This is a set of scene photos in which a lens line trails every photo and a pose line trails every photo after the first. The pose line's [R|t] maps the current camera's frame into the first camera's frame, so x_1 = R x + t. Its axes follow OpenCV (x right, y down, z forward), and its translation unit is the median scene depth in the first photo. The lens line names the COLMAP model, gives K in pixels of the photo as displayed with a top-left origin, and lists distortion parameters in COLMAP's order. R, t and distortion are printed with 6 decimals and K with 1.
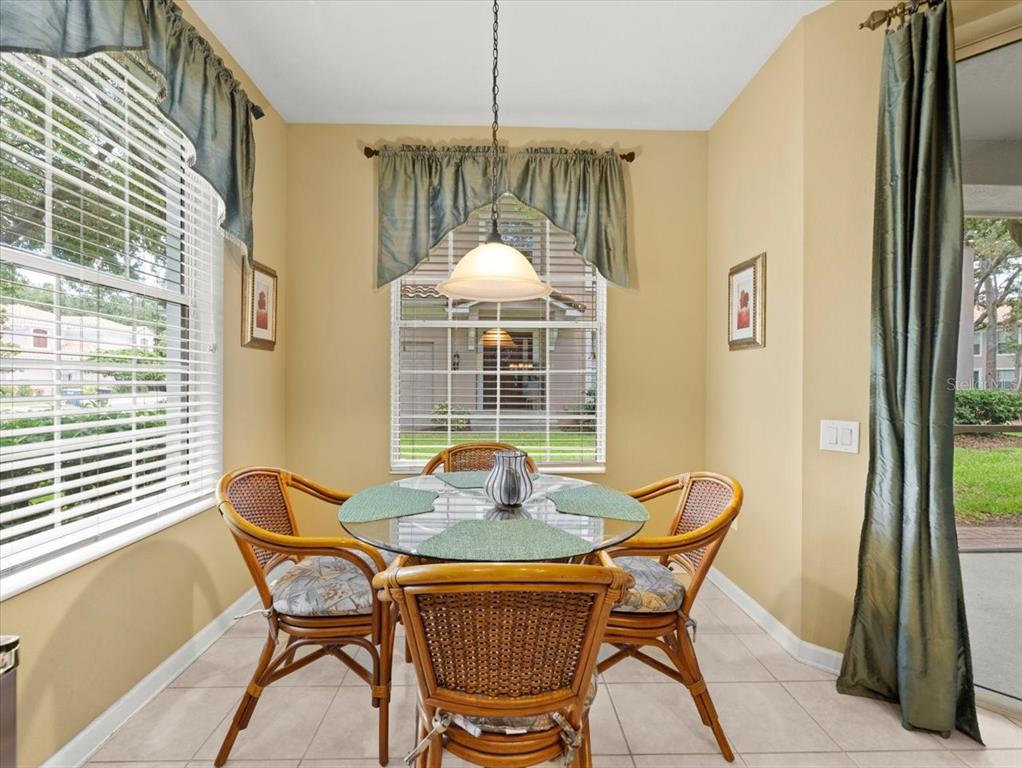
lens RADIAL K [[459.8, 0, 507.1], [0, 459.8, 382.8], [0, 0, 1]] dist [-0.001945, -0.000140]
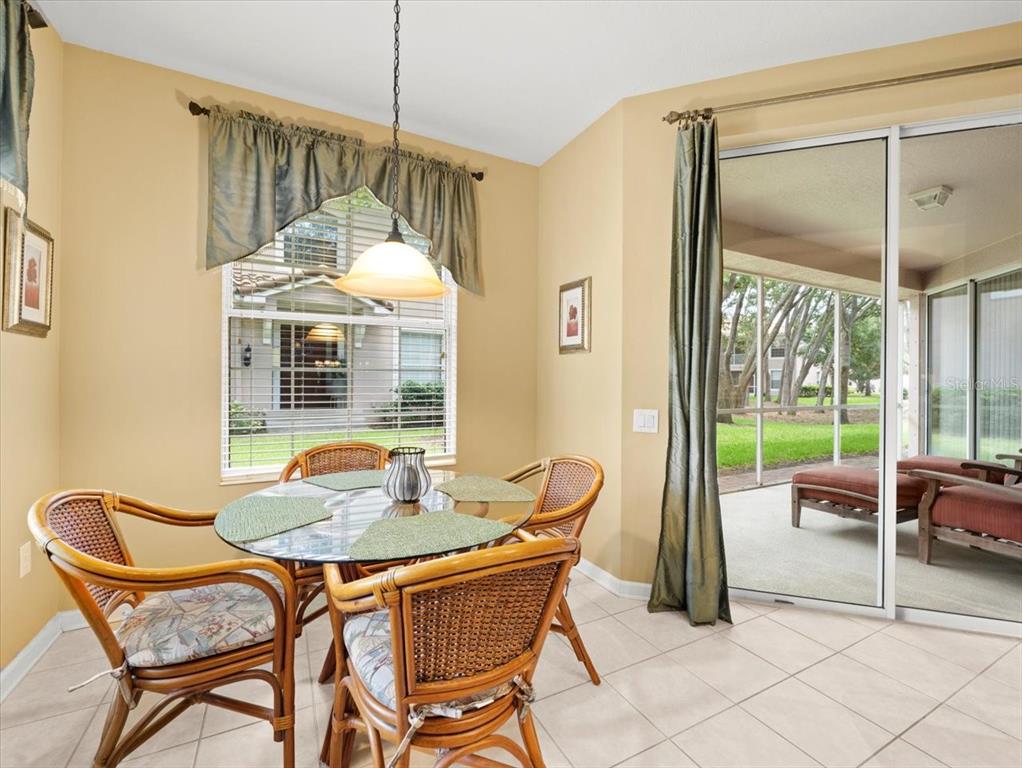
lens RADIAL K [[443.0, 0, 507.9], [0, 443.0, 379.6], [0, 0, 1]] dist [-0.002889, 0.000151]
pose [[0.899424, 0.001994, 0.437073, -0.161856], [-0.001626, 0.999998, -0.001215, -0.001284], [-0.437075, 0.000382, 0.899425, 0.015776]]
